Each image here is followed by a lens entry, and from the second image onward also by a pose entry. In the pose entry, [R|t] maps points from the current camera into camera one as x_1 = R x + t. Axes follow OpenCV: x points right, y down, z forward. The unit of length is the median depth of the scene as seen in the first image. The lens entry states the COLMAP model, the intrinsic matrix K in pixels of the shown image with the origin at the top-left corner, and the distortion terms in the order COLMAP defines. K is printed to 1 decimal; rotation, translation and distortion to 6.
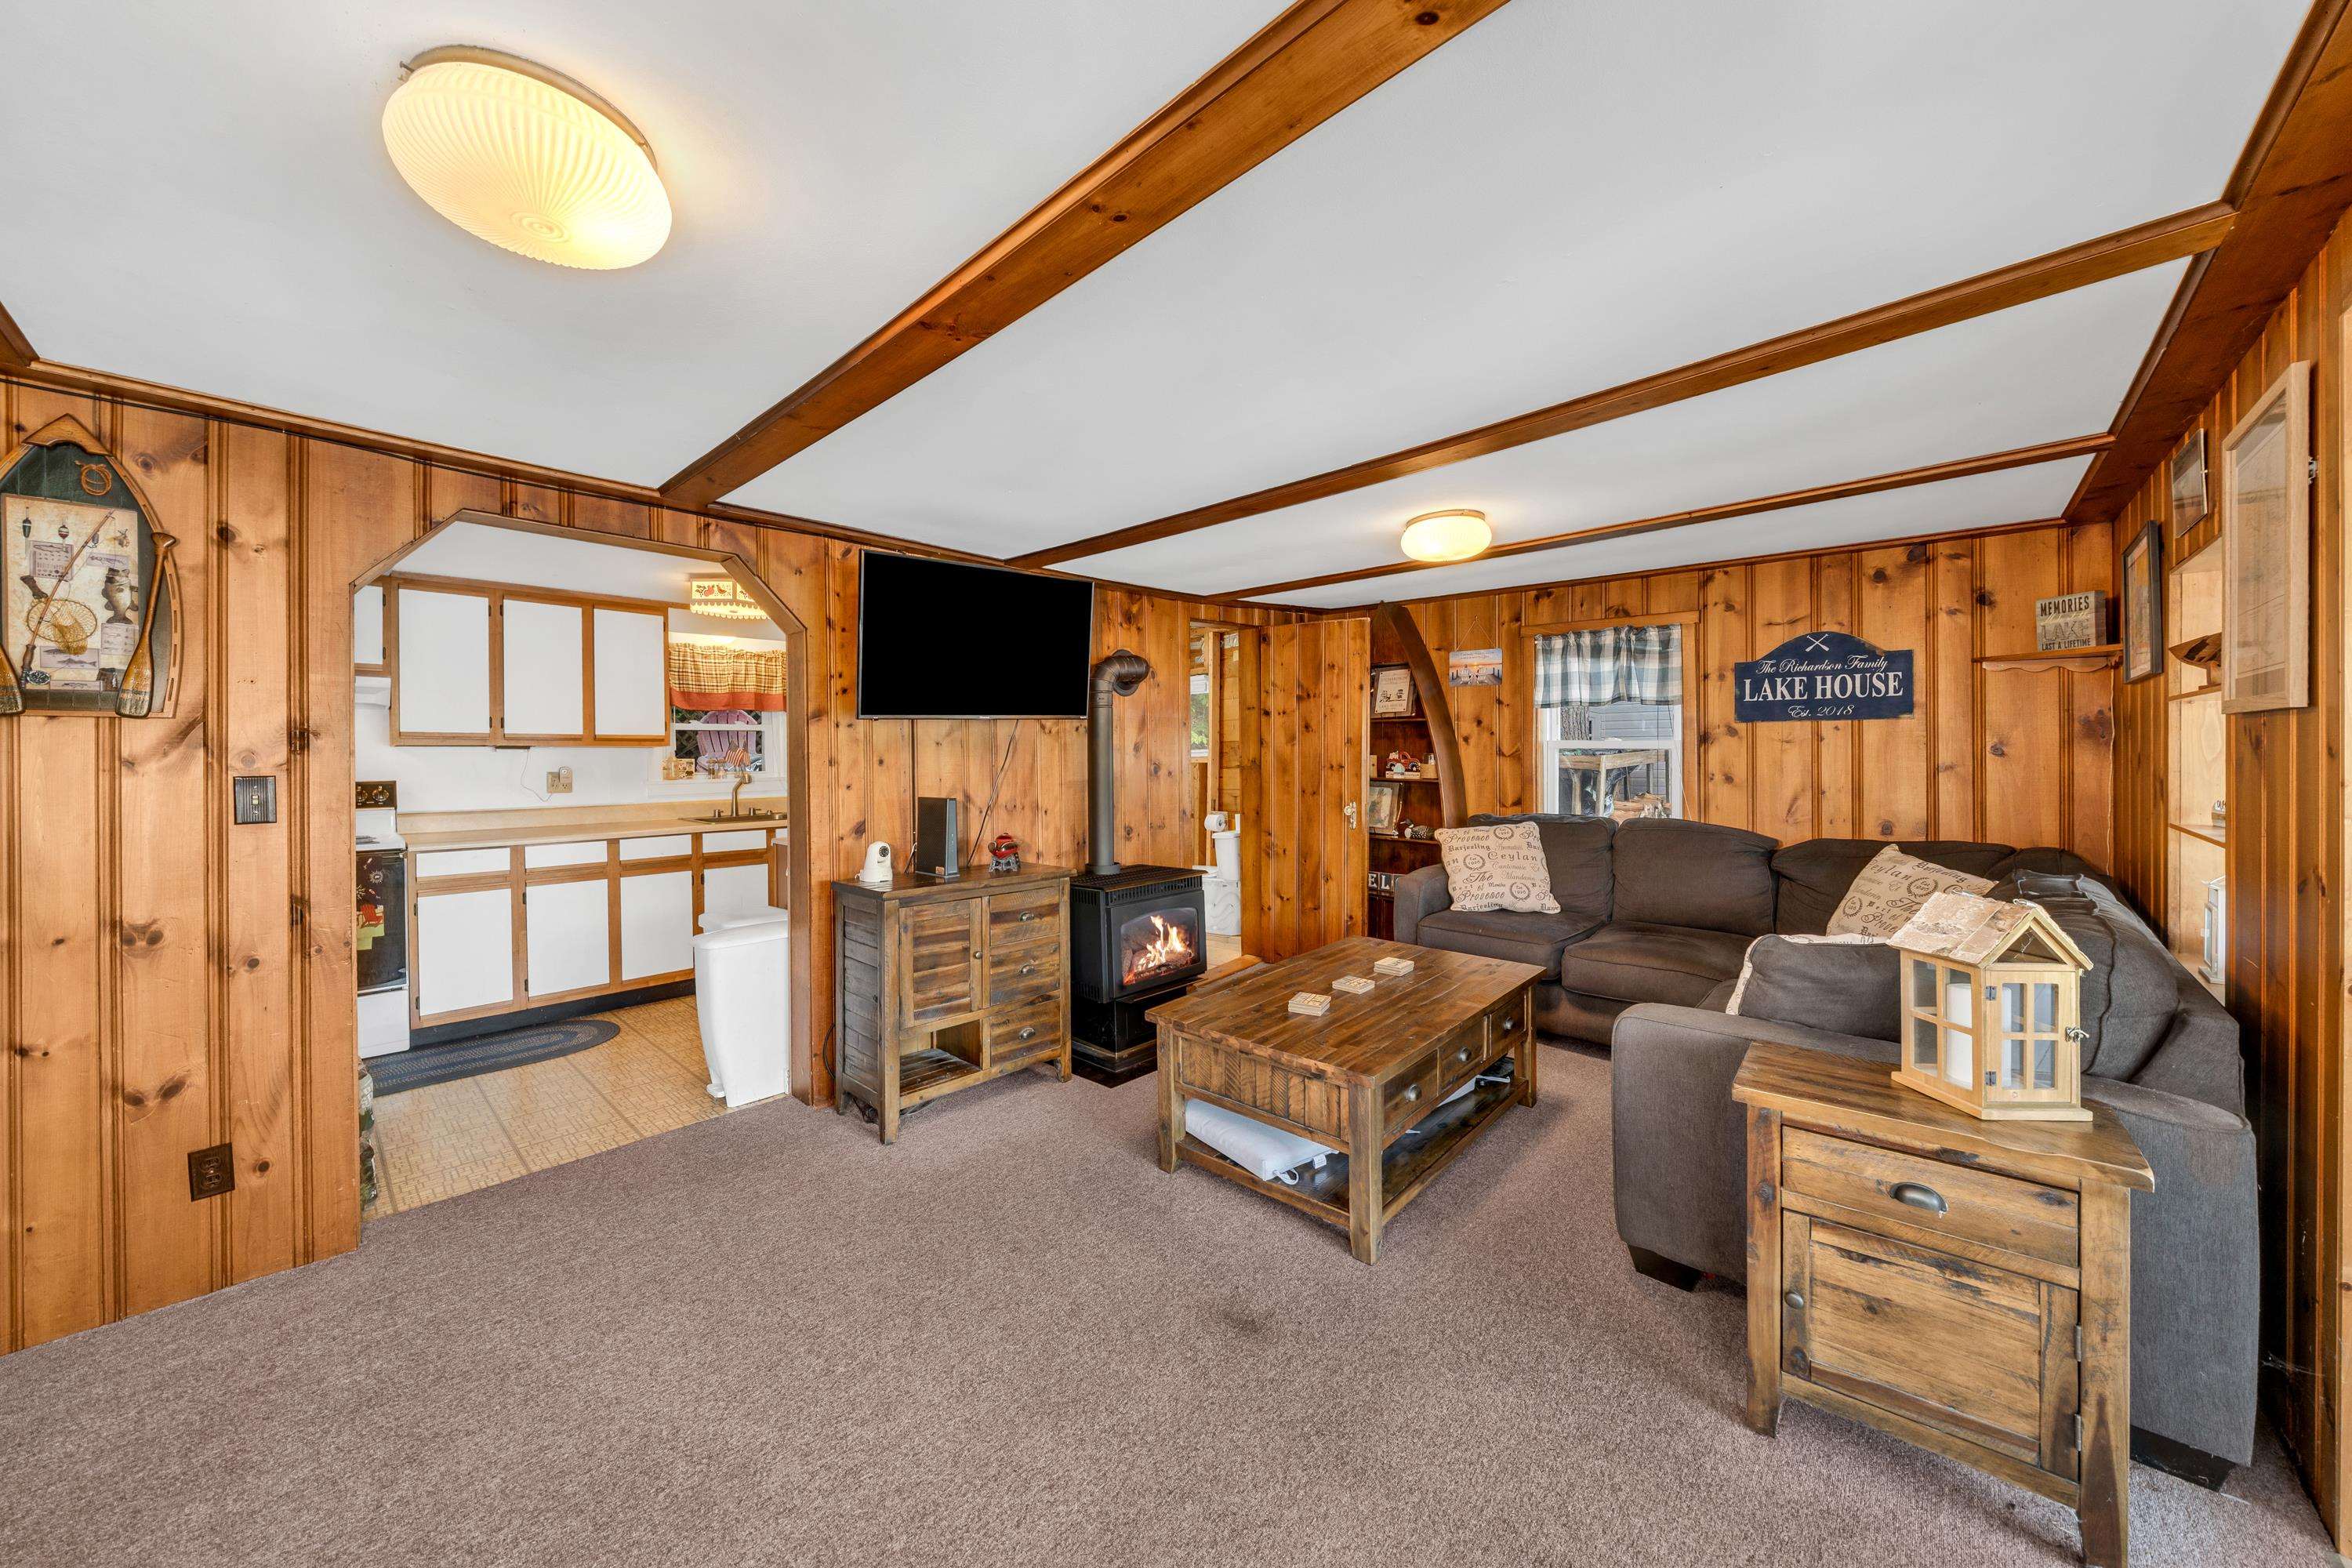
lens RADIAL K [[811.2, 0, 1128.1], [0, 811.2, 766.1], [0, 0, 1]] dist [-0.006384, 0.000114]
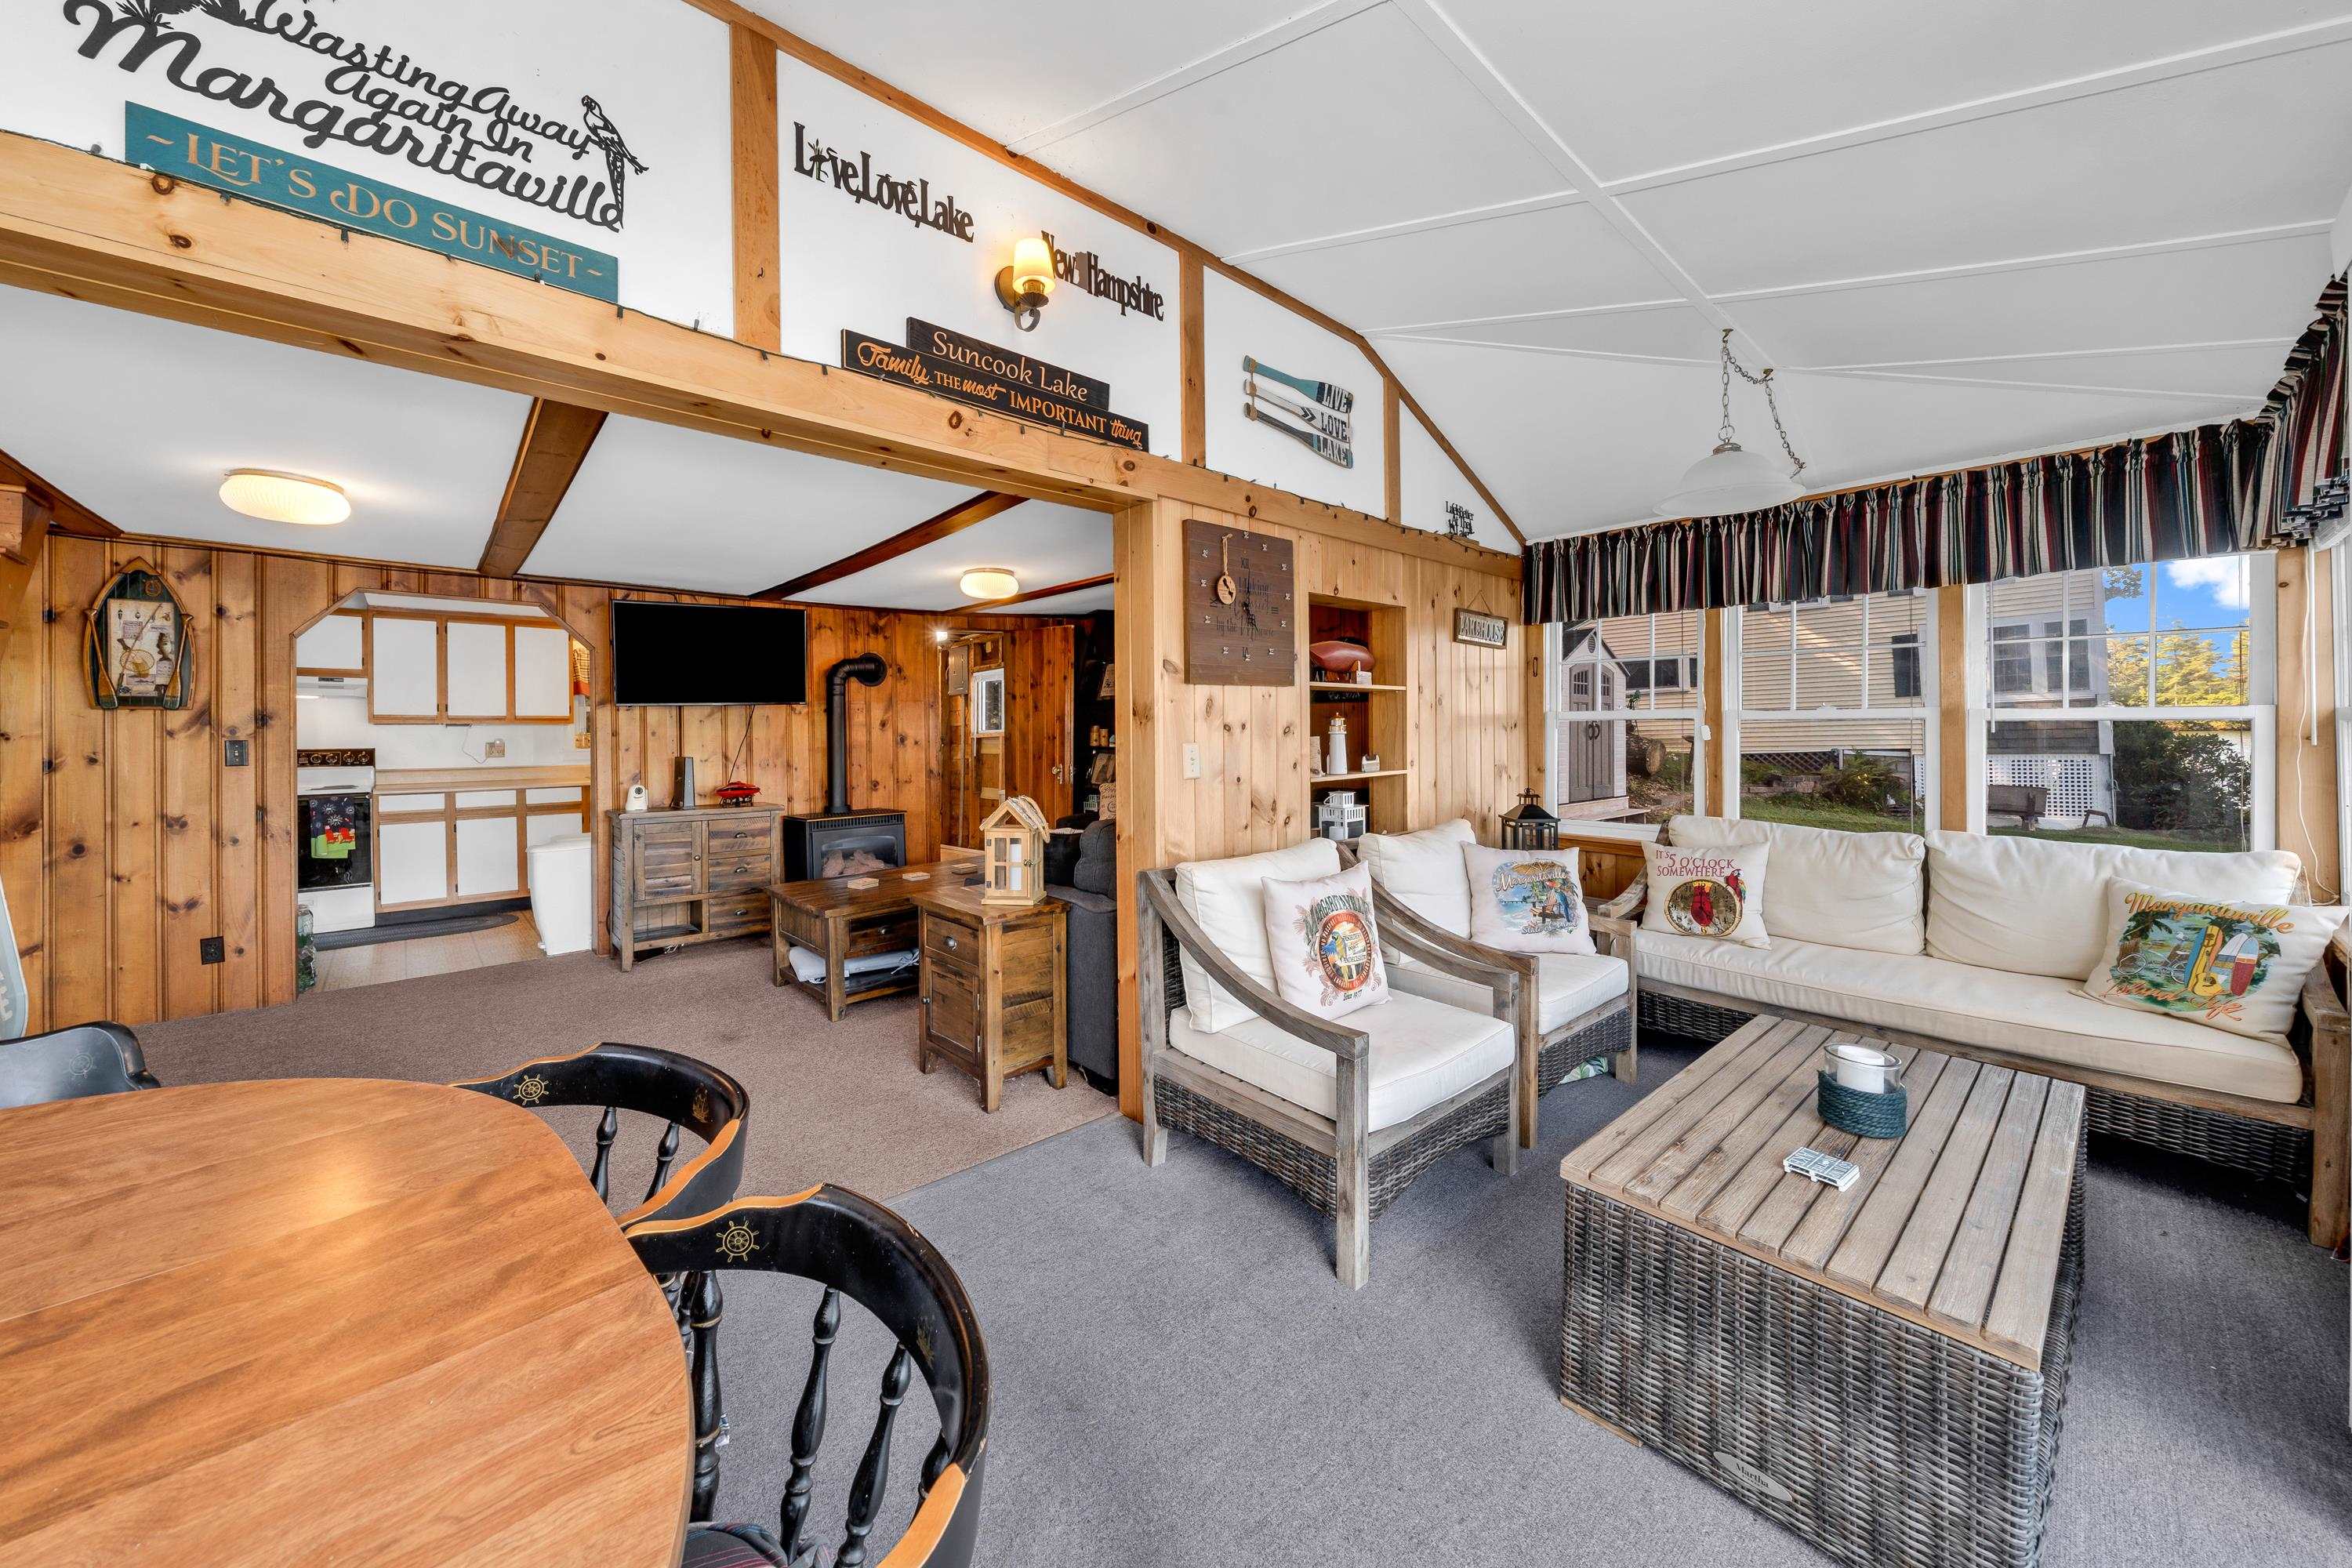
lens RADIAL K [[811.2, 0, 1134.5], [0, 811.2, 741.2], [0, 0, 1]] dist [-0.006384, 0.000114]
pose [[0.998033, -0.001198, -0.062673, 0.634848], [0.001122, 0.999999, -0.001255, 0.010951], [0.062674, 0.001182, 0.998033, -0.417669]]
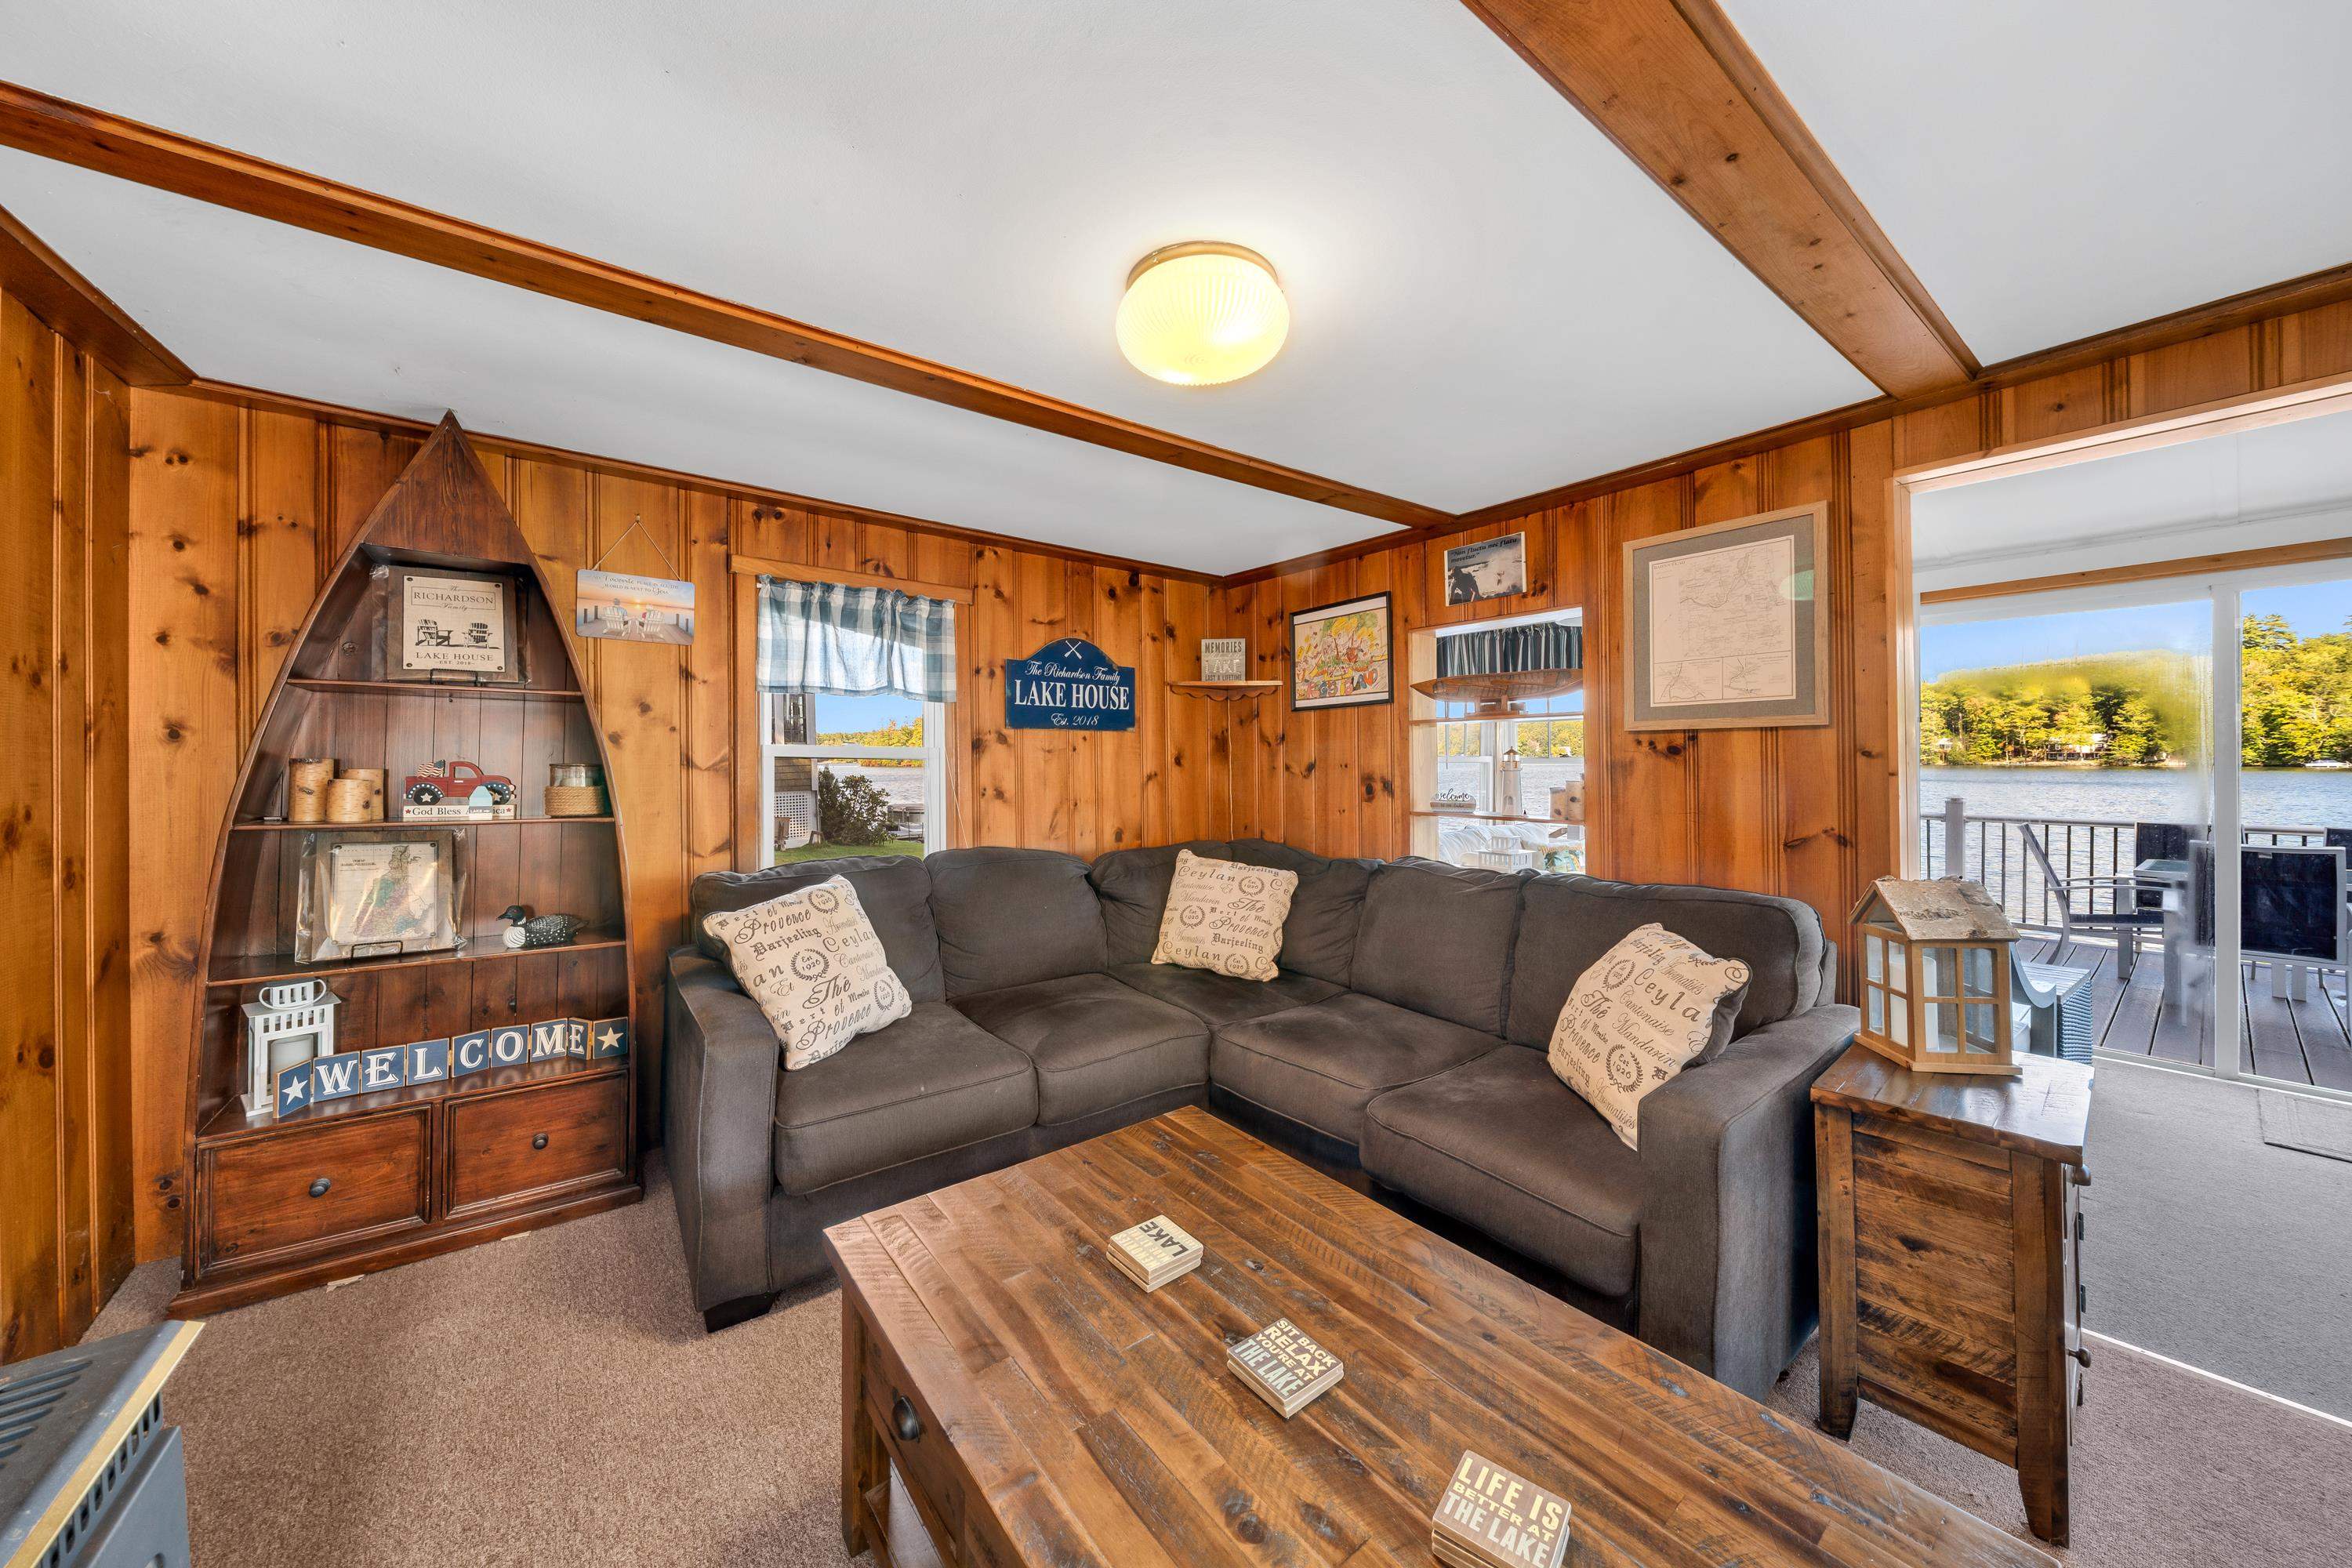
lens RADIAL K [[811.2, 0, 1152.8], [0, 811.2, 757.4], [0, 0, 1]] dist [-0.006384, 0.000114]
pose [[0.139492, 0.013954, 0.990125, -0.085963], [0.021660, 0.999618, -0.017140, -0.005914], [-0.989986, 0.023837, 0.139136, 0.801951]]
